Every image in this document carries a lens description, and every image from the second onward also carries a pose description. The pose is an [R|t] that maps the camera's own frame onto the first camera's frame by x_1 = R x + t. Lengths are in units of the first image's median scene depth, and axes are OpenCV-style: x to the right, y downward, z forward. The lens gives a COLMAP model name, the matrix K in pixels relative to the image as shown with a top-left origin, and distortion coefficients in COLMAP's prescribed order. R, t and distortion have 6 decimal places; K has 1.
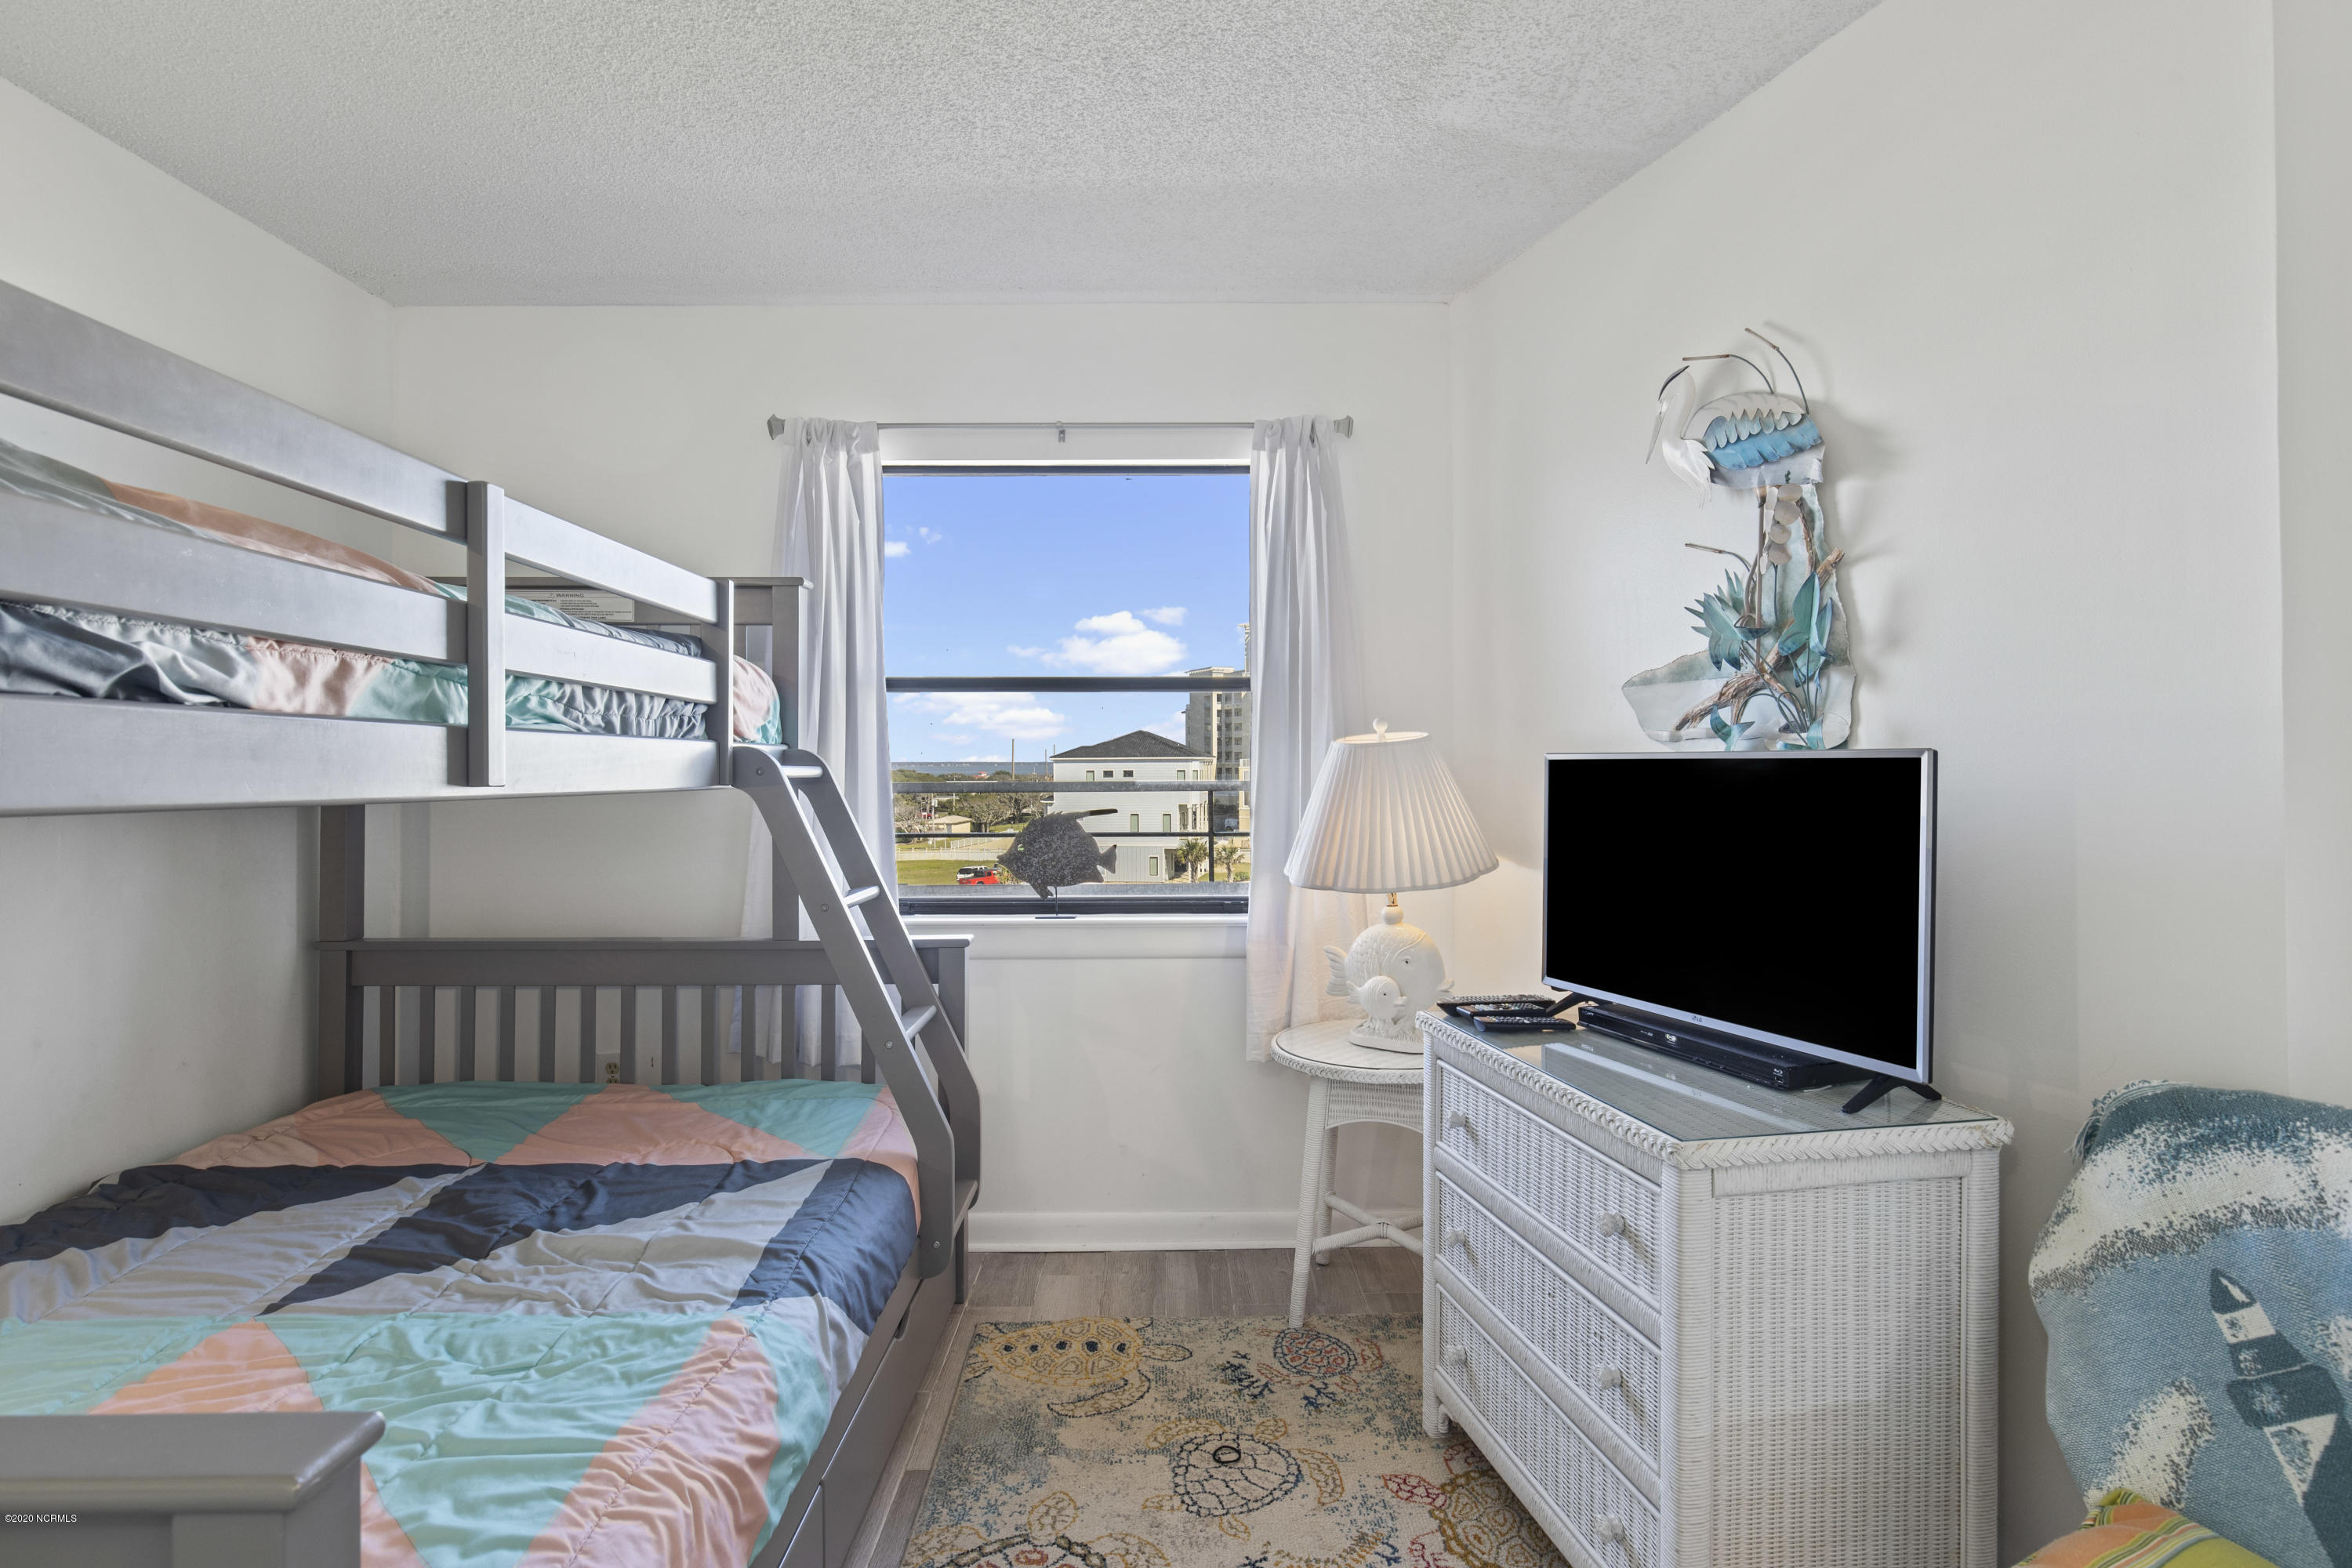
lens RADIAL K [[1148.3, 0, 1176.0], [0, 1148.3, 771.8], [0, 0, 1]] dist [0.002628, -0.000023]
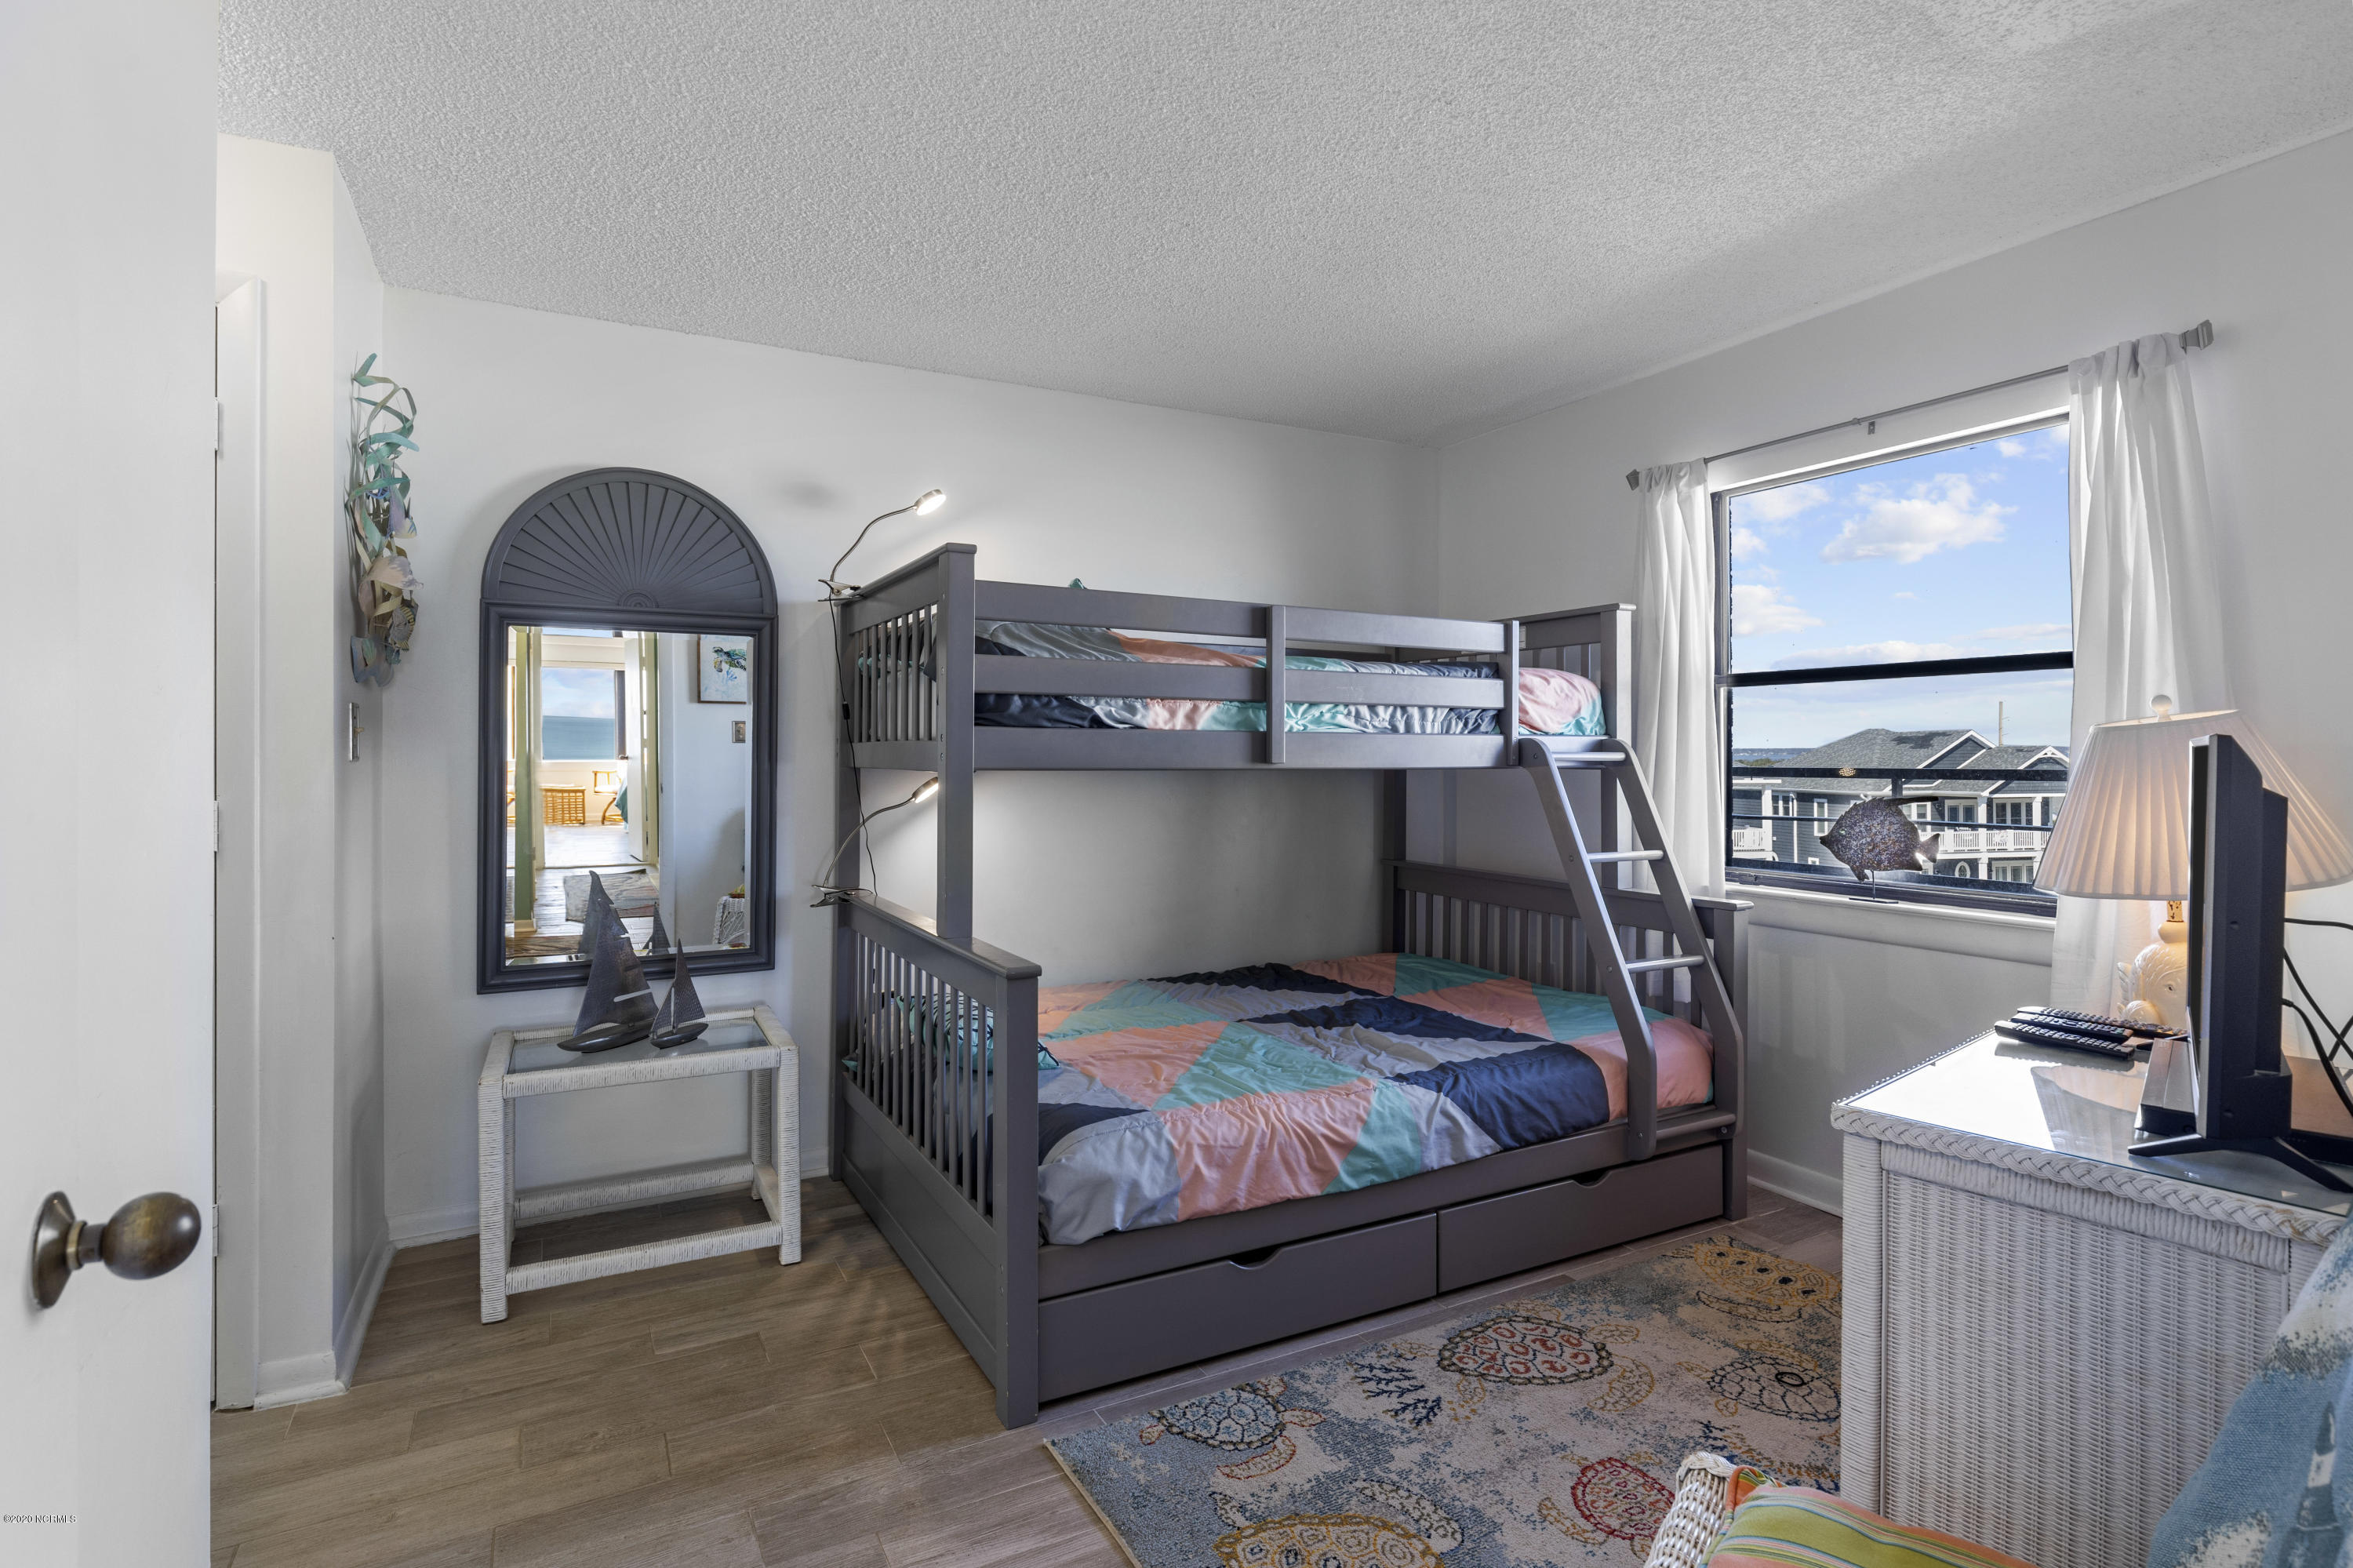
lens RADIAL K [[1148.8, 0, 1175.3], [0, 1148.8, 771.9], [0, 0, 1]] dist [0.002628, -0.000023]
pose [[0.466803, 0.016520, -0.884207, 0.679682], [-0.003944, 0.999854, 0.016599, -0.002837], [0.884353, -0.004261, 0.466800, -0.030392]]
